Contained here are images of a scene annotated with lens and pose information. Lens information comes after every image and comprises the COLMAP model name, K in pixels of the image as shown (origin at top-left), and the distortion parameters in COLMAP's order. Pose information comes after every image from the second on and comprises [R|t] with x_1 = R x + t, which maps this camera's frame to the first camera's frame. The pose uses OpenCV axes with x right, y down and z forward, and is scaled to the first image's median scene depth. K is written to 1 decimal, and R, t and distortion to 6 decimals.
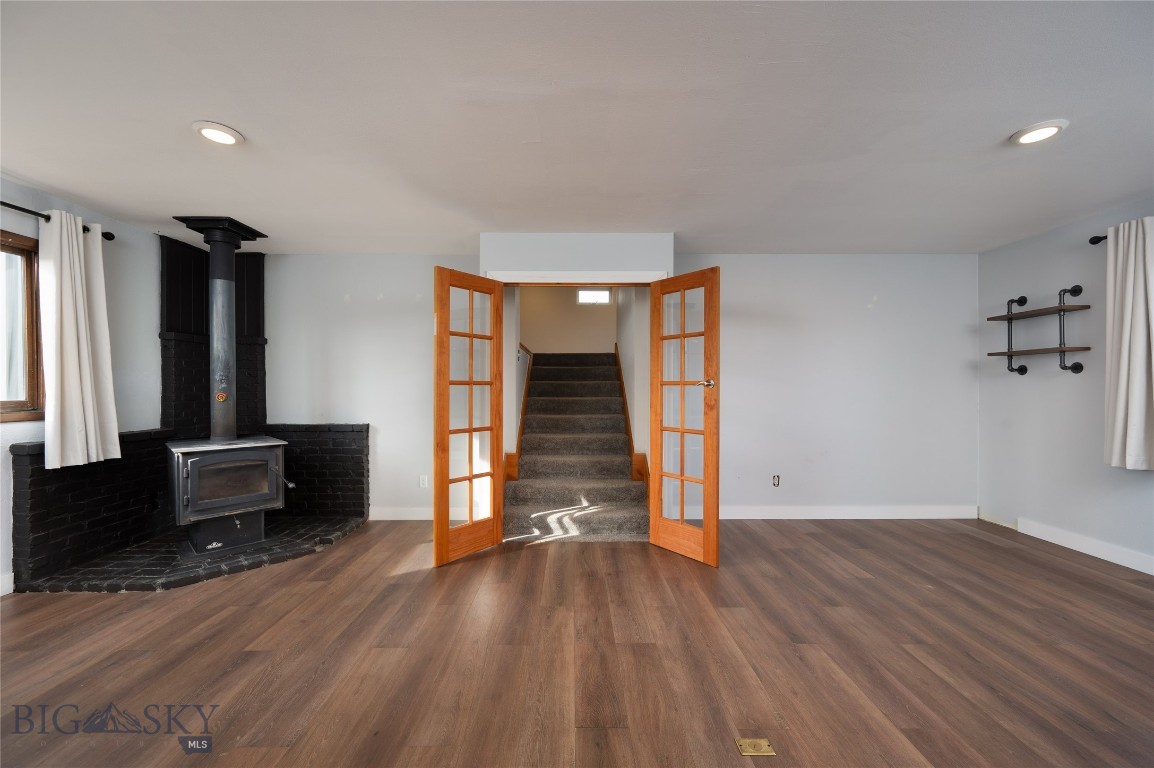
lens RADIAL K [[459.3, 0, 577.0], [0, 459.3, 384.0], [0, 0, 1]] dist [-0.001910, 0.000102]
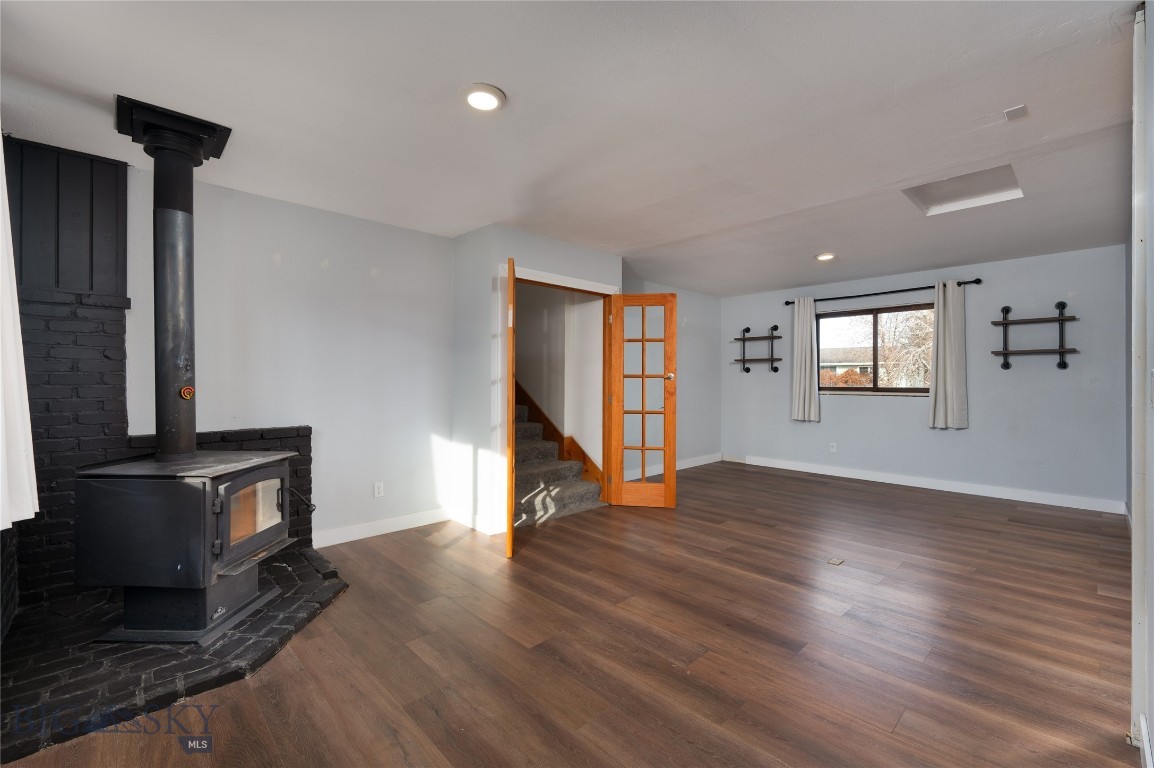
lens RADIAL K [[487.6, 0, 577.0], [0, 487.6, 384.0], [0, 0, 1]] dist [-0.000763, -0.000339]
pose [[0.727445, -0.003448, 0.686157, -0.863893], [-0.002607, 0.999966, 0.007788, 0.009974], [-0.686161, -0.007454, 0.727412, 0.118891]]
